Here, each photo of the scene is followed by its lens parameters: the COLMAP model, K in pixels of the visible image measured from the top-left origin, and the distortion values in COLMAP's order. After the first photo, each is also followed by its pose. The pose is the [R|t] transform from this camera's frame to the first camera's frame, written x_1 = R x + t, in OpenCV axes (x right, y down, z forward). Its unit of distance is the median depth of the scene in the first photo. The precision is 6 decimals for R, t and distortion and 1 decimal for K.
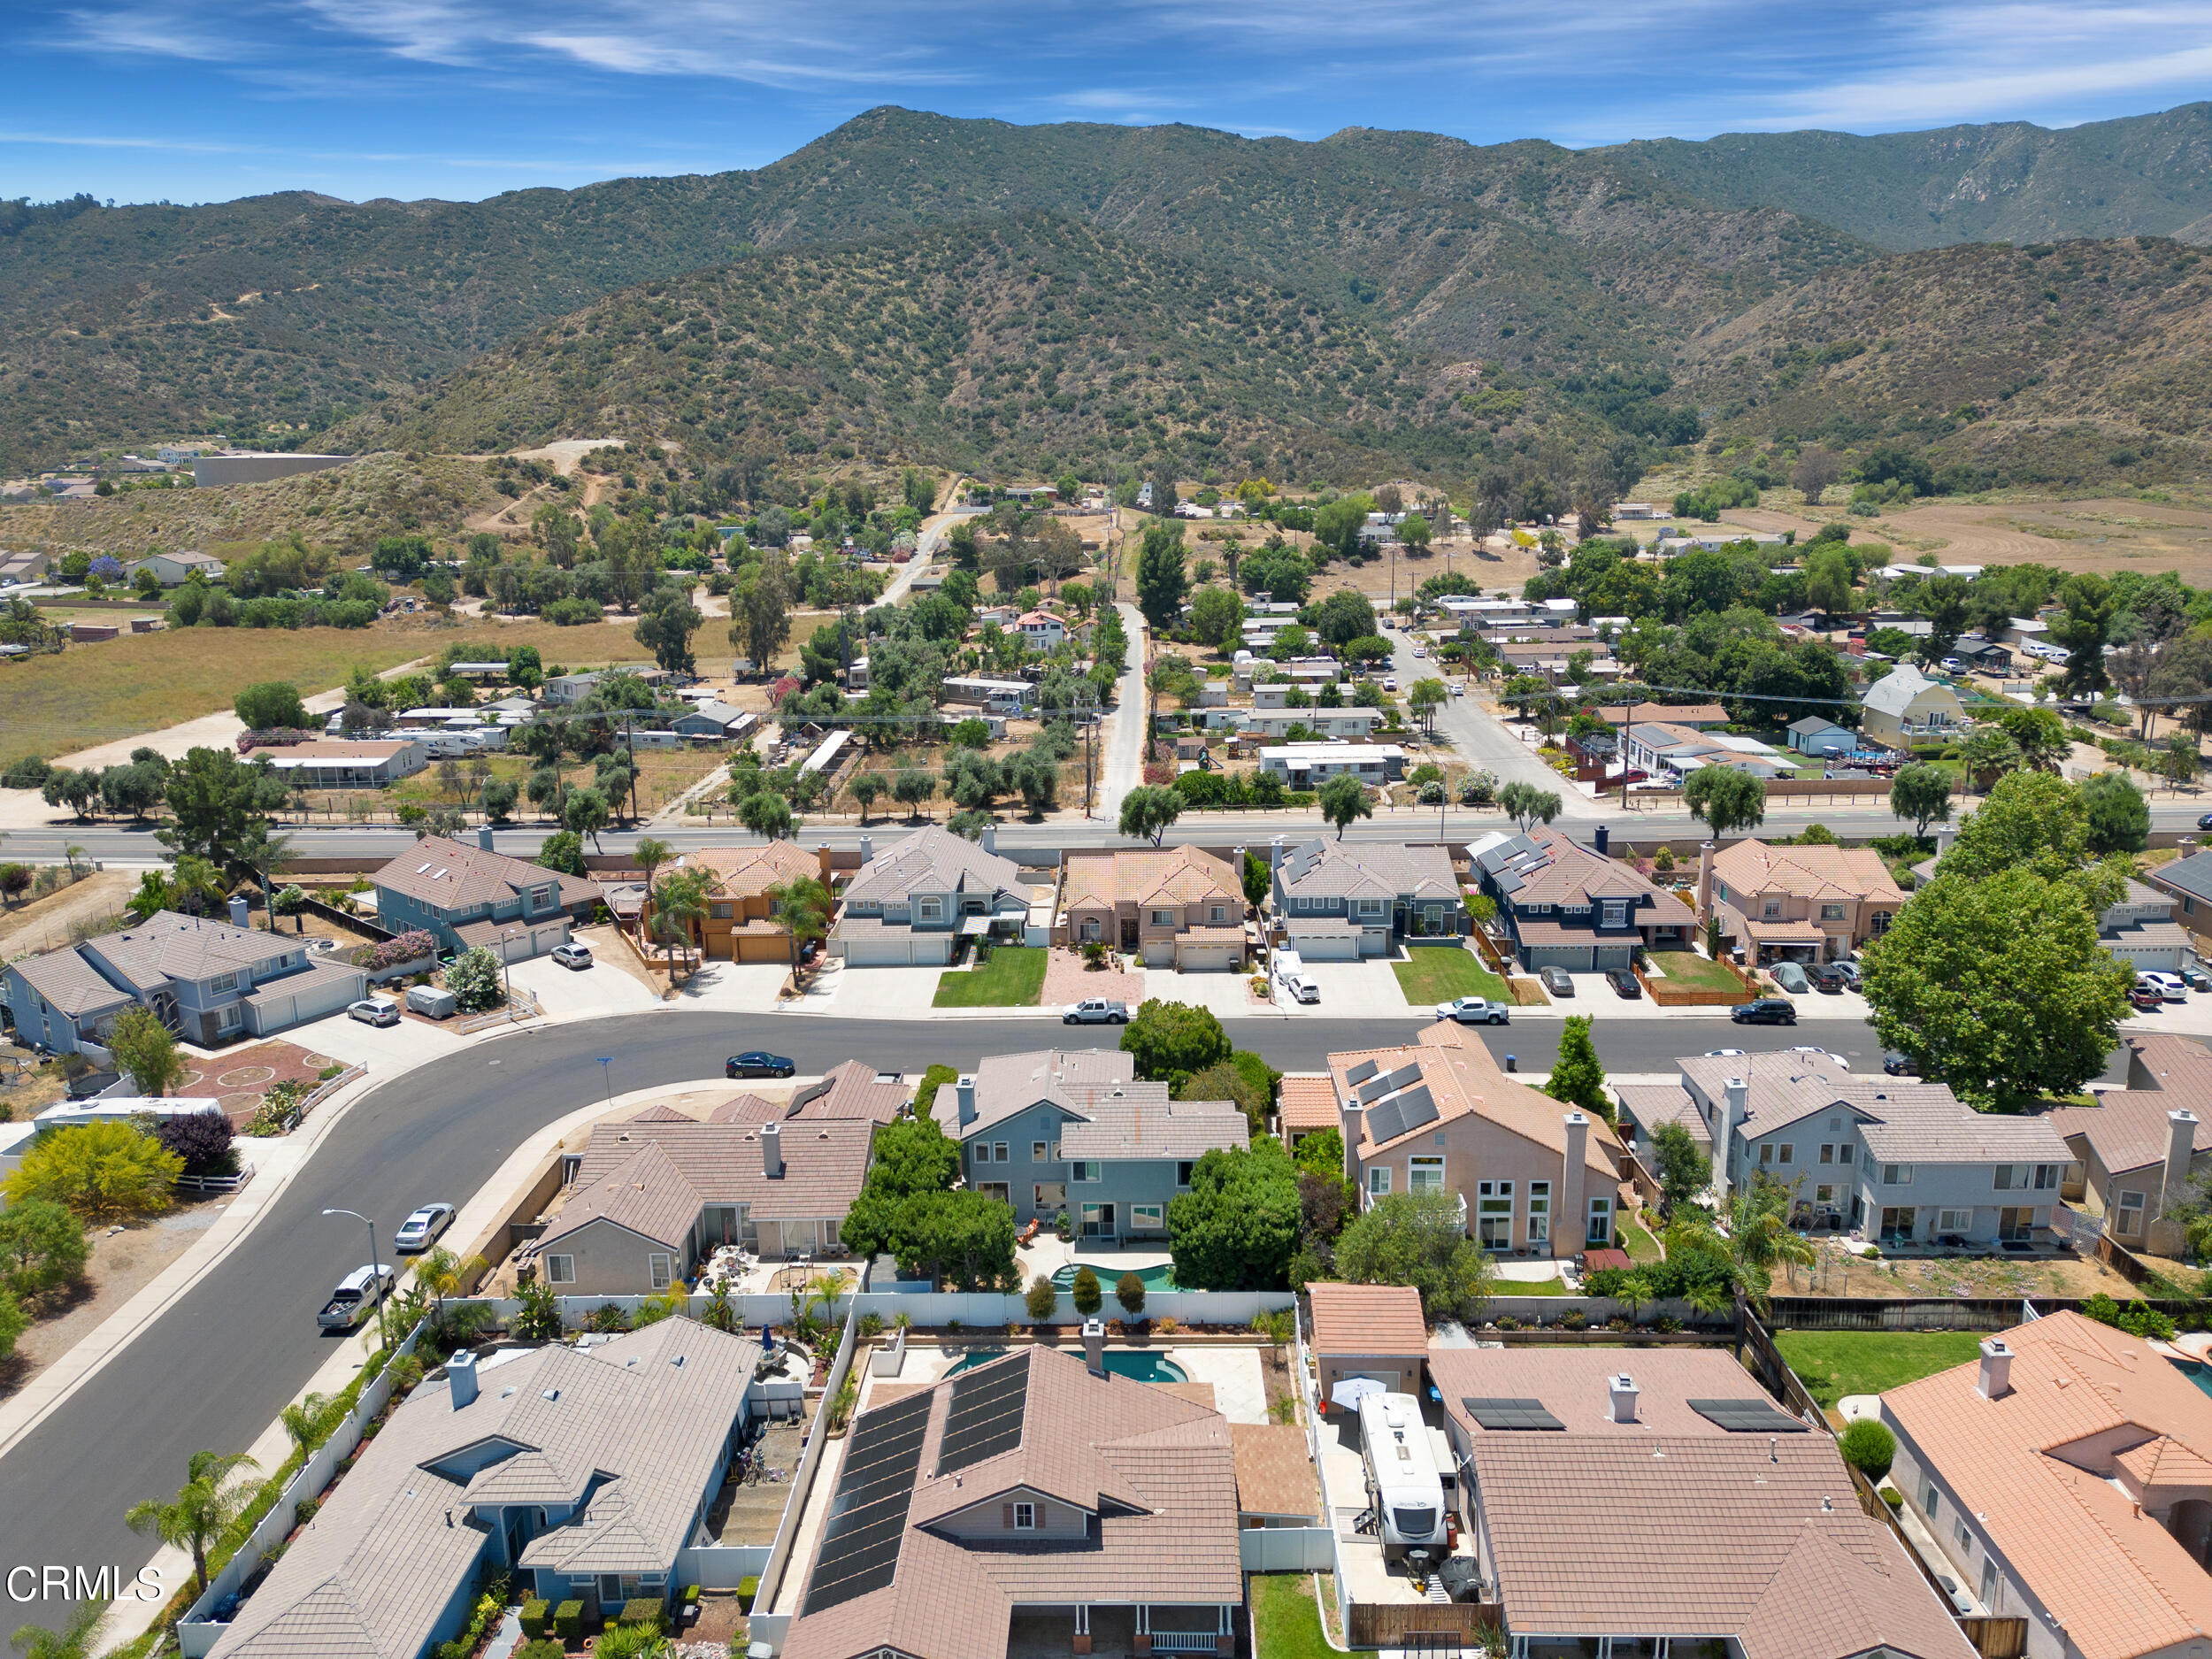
lens RADIAL K [[1546.3, 0, 1109.7], [0, 1546.3, 821.4], [0, 0, 1]] dist [0.077822, -0.083810]
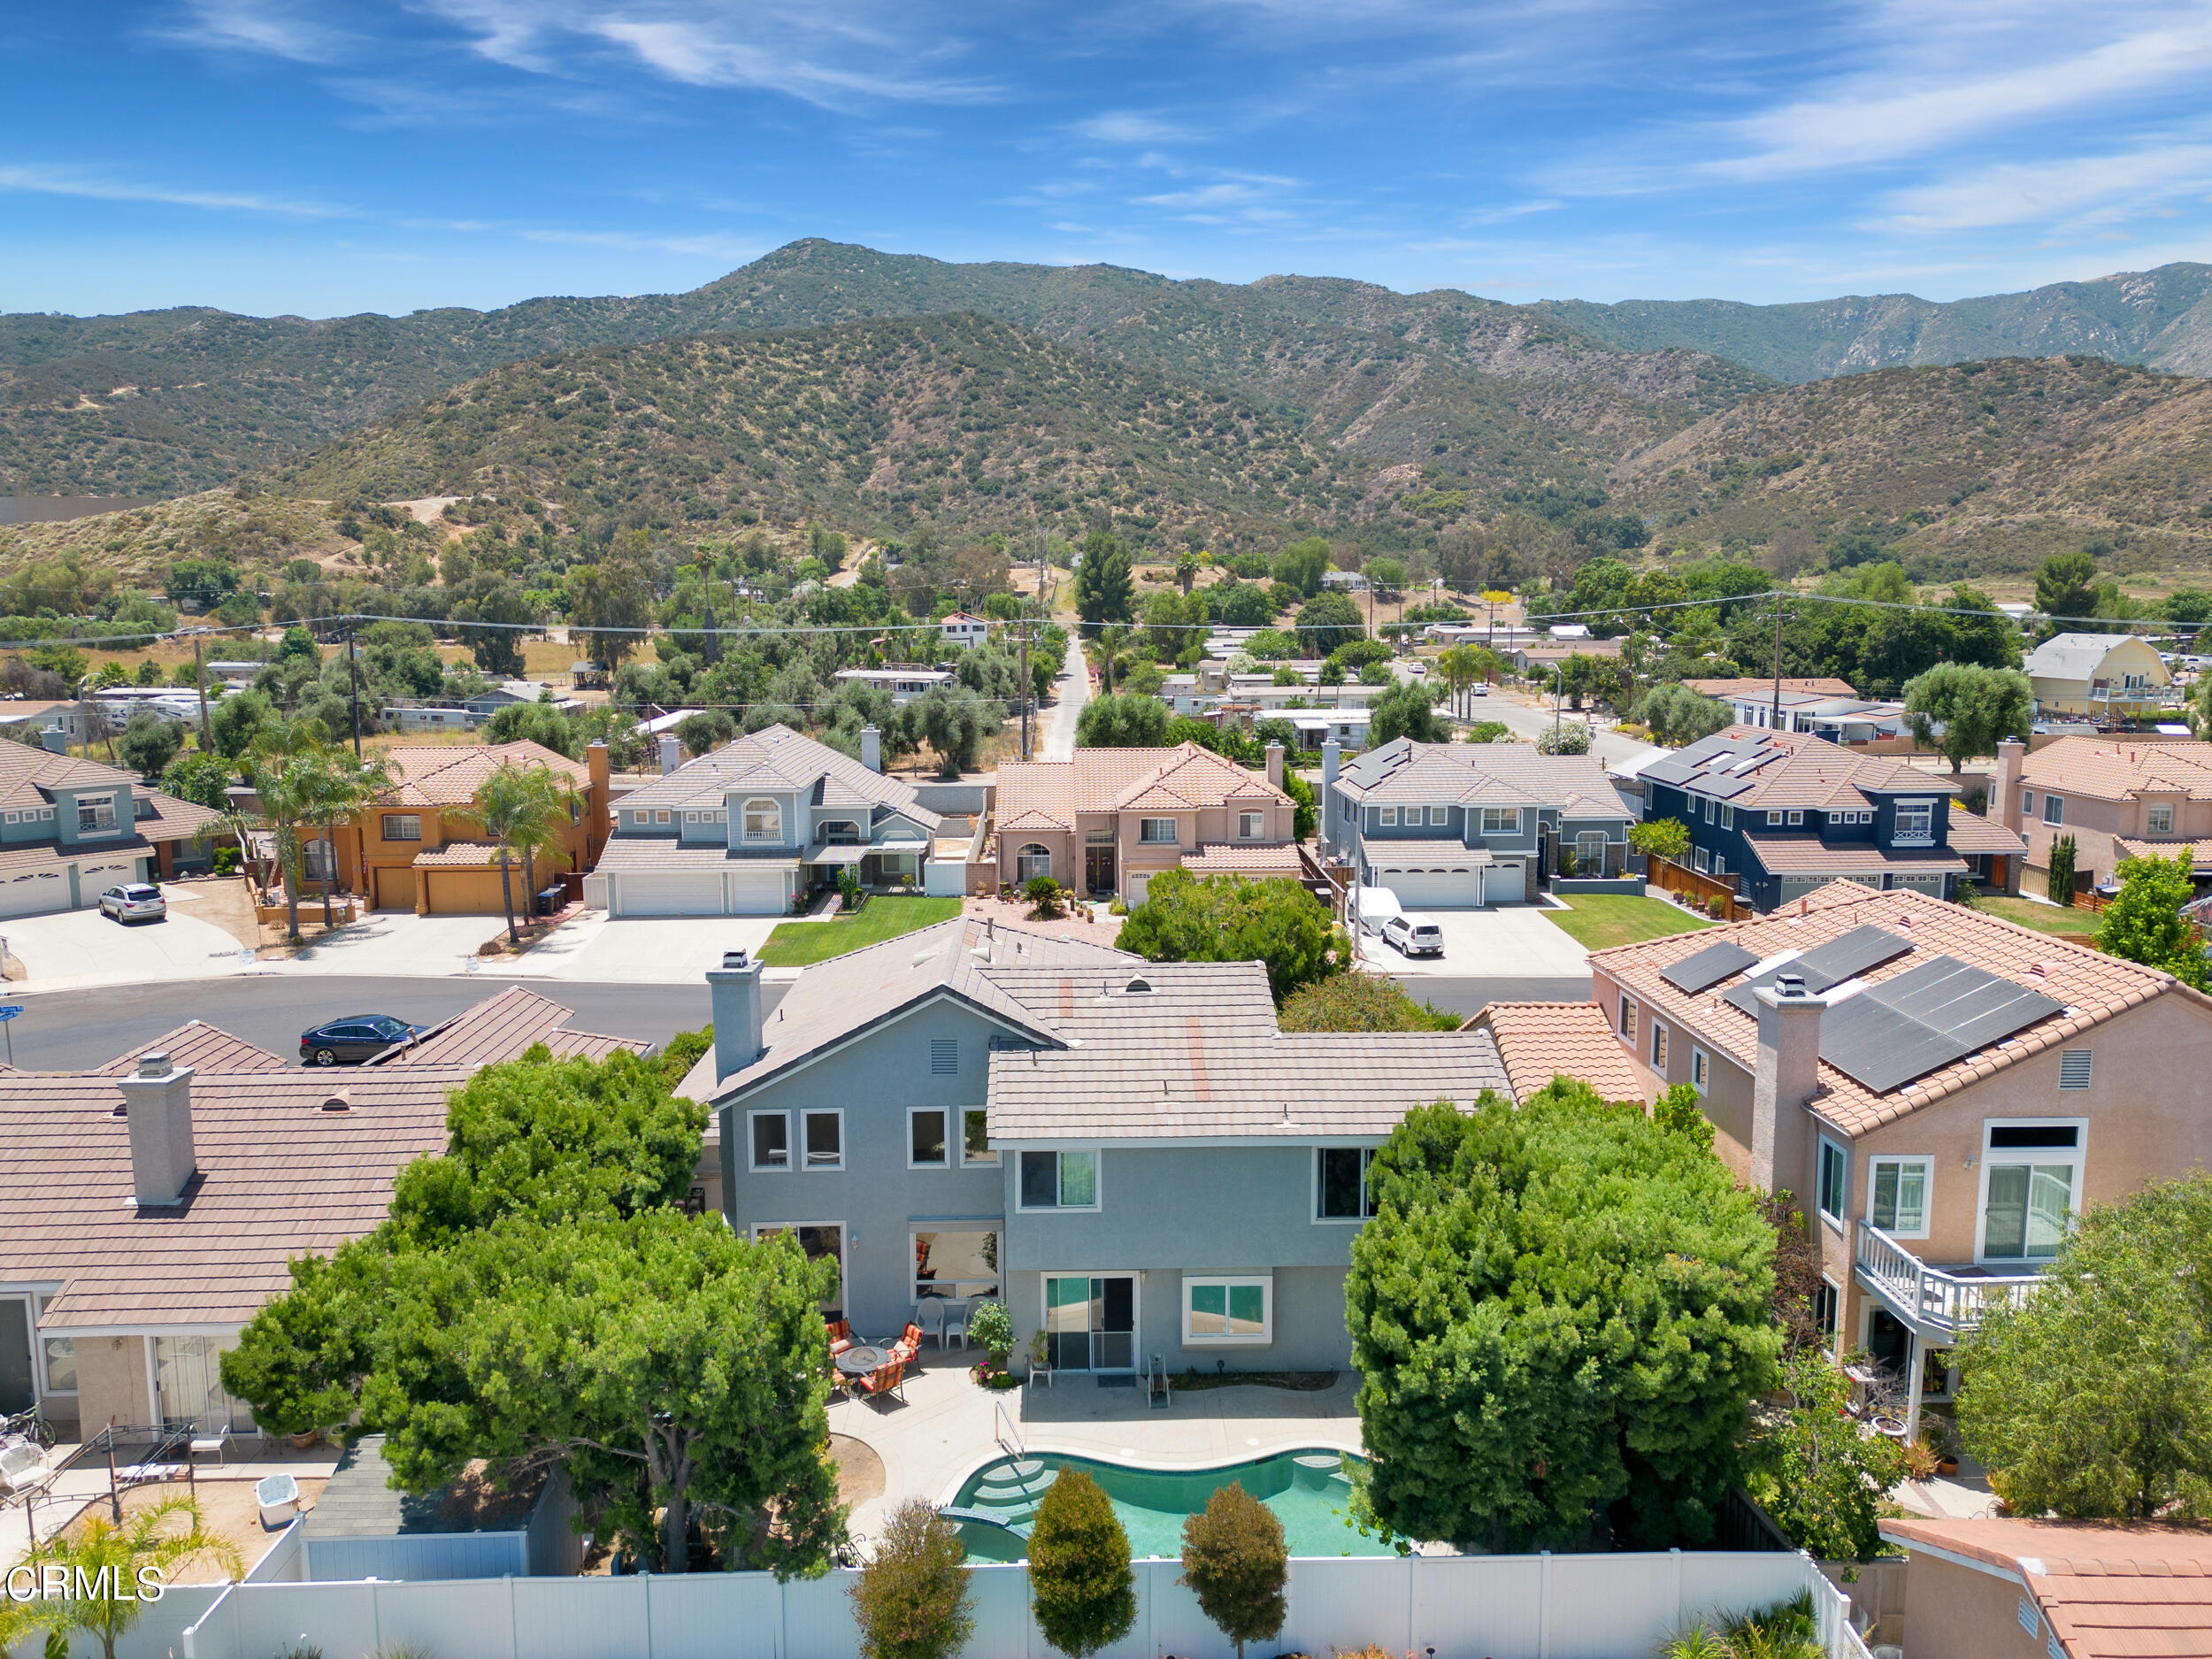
lens RADIAL K [[1546.3, 0, 1109.7], [0, 1546.3, 821.4], [0, 0, 1]] dist [0.077822, -0.083810]
pose [[0.998732, 0.004472, 0.050144, -0.003017], [0.000368, 0.995372, -0.096092, 0.025103], [-0.050342, 0.095988, 0.994109, 0.090236]]
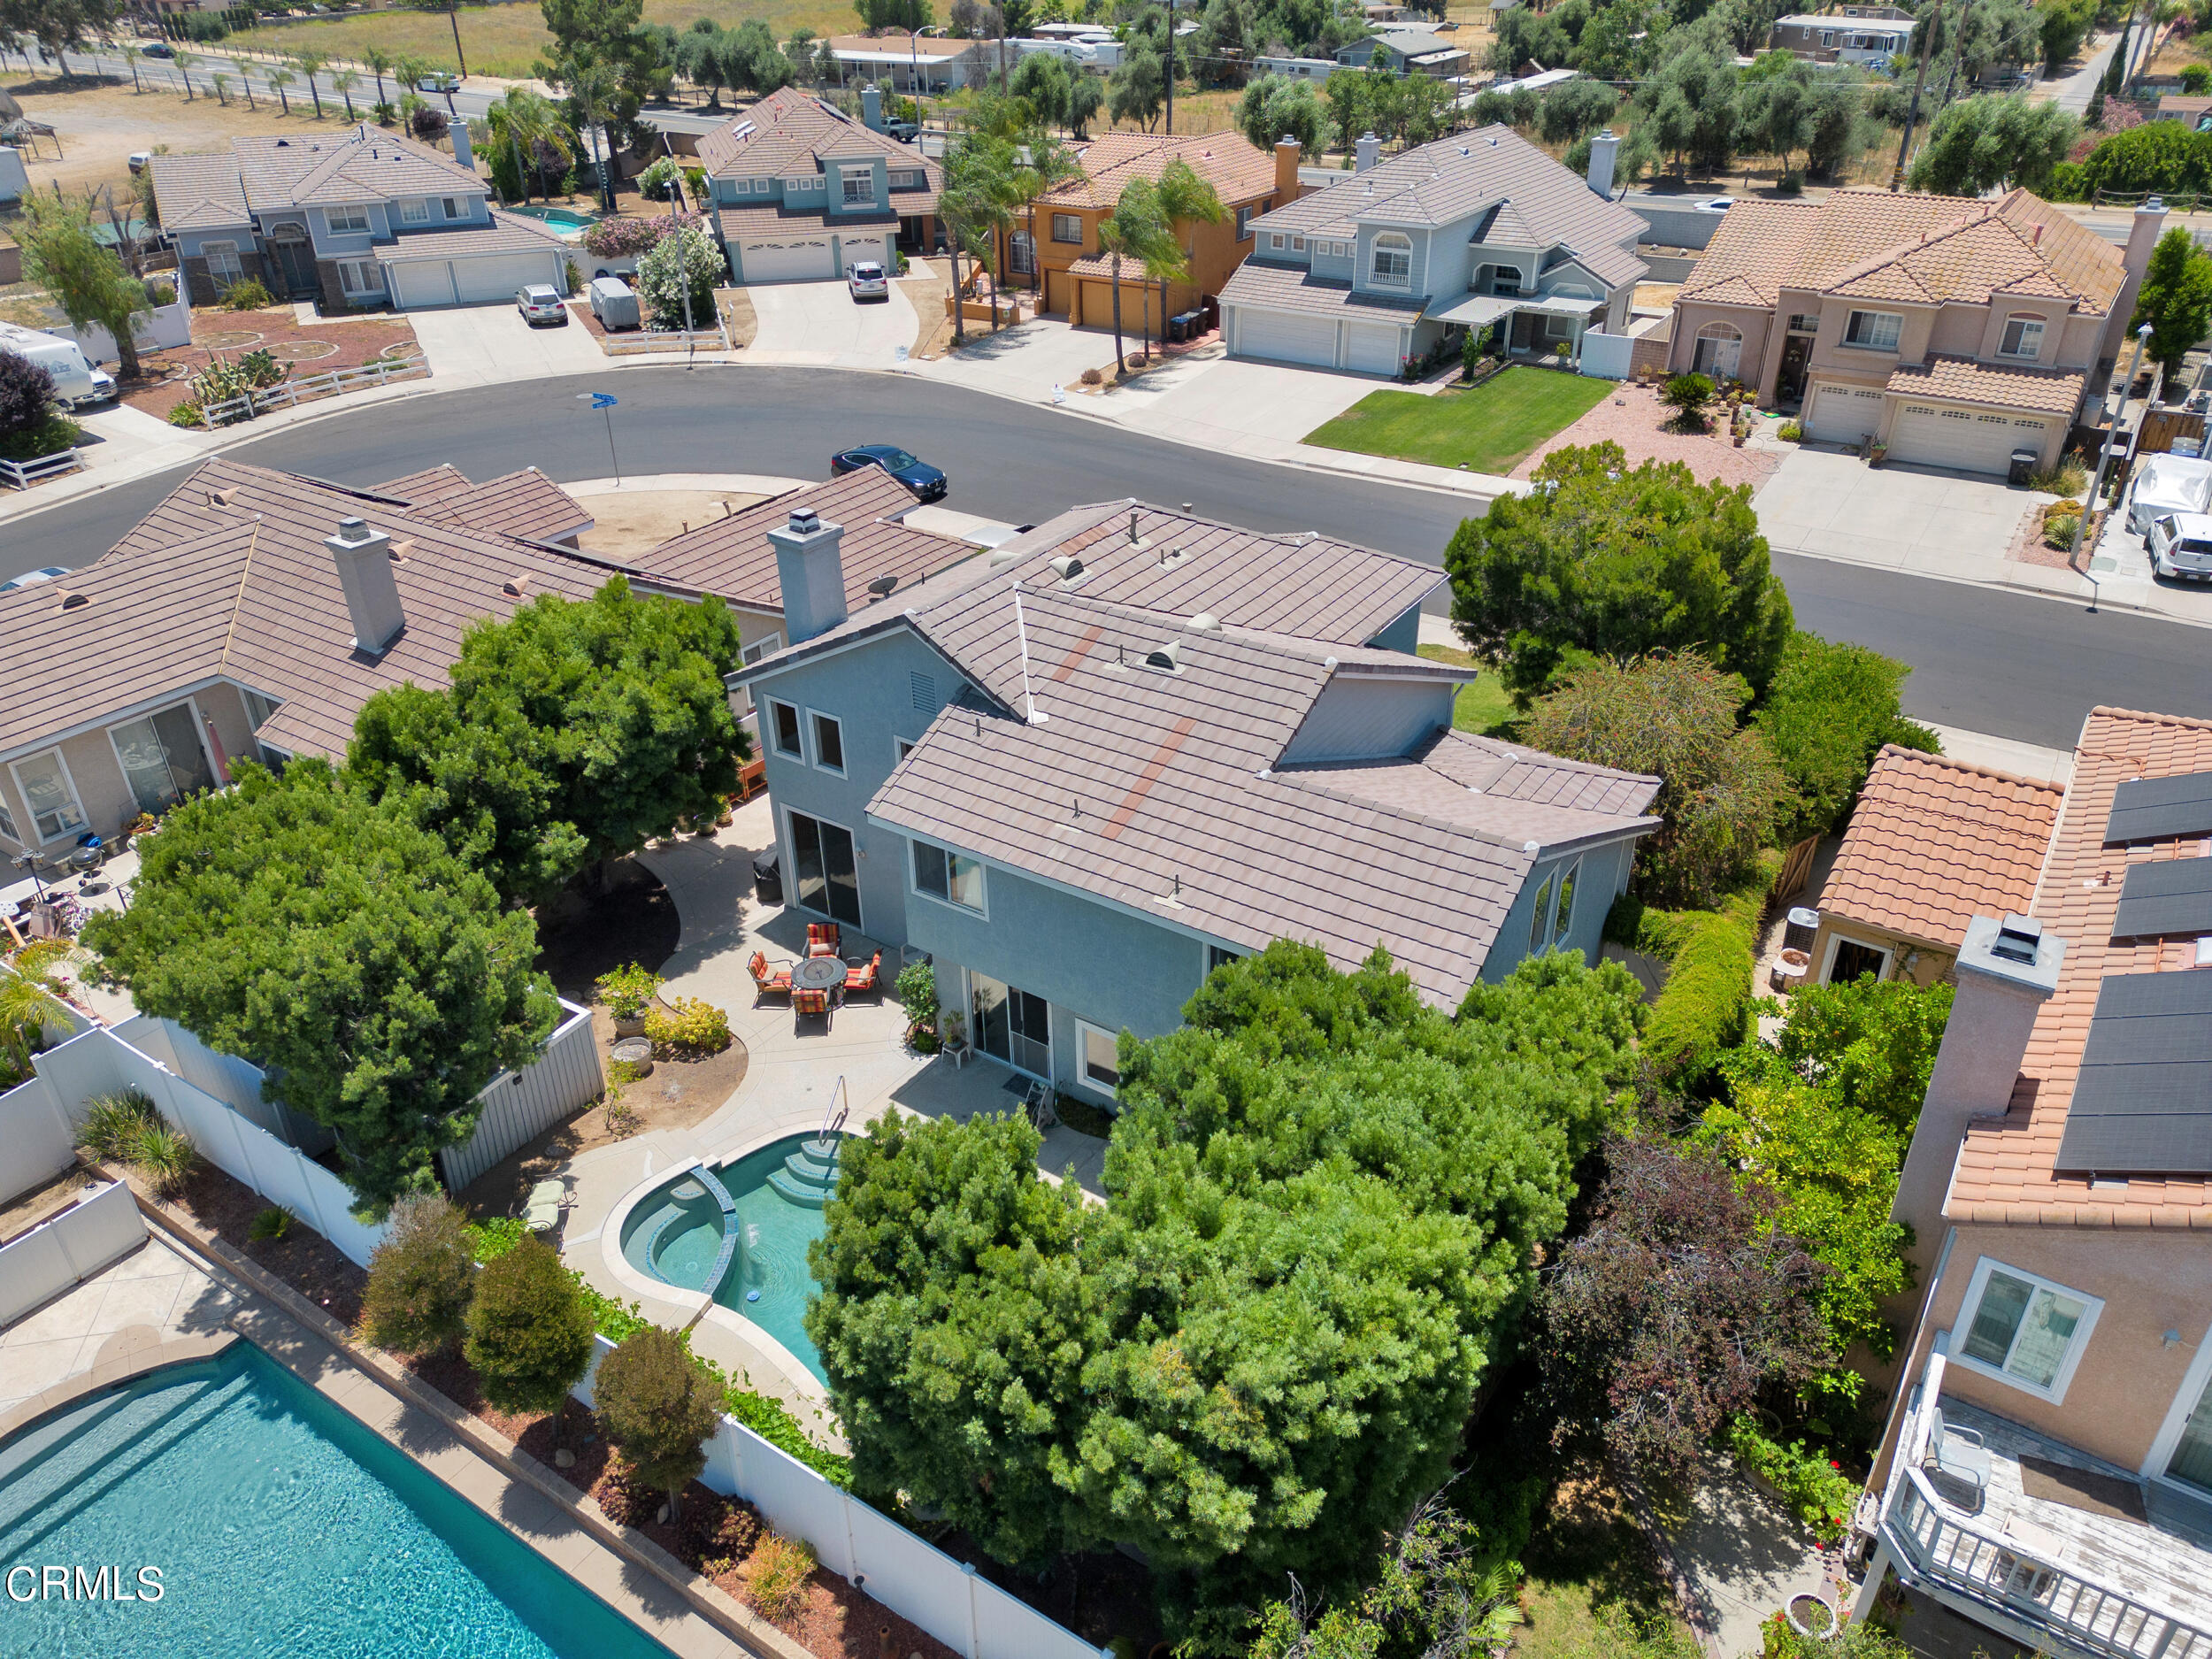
lens RADIAL K [[1546.3, 0, 1109.7], [0, 1546.3, 821.4], [0, 0, 1]] dist [0.077822, -0.083810]
pose [[0.841472, 0.276243, -0.464343, 0.020959], [-0.125548, 0.935863, 0.329240, 0.015820], [0.525511, -0.218749, 0.822184, 0.108531]]
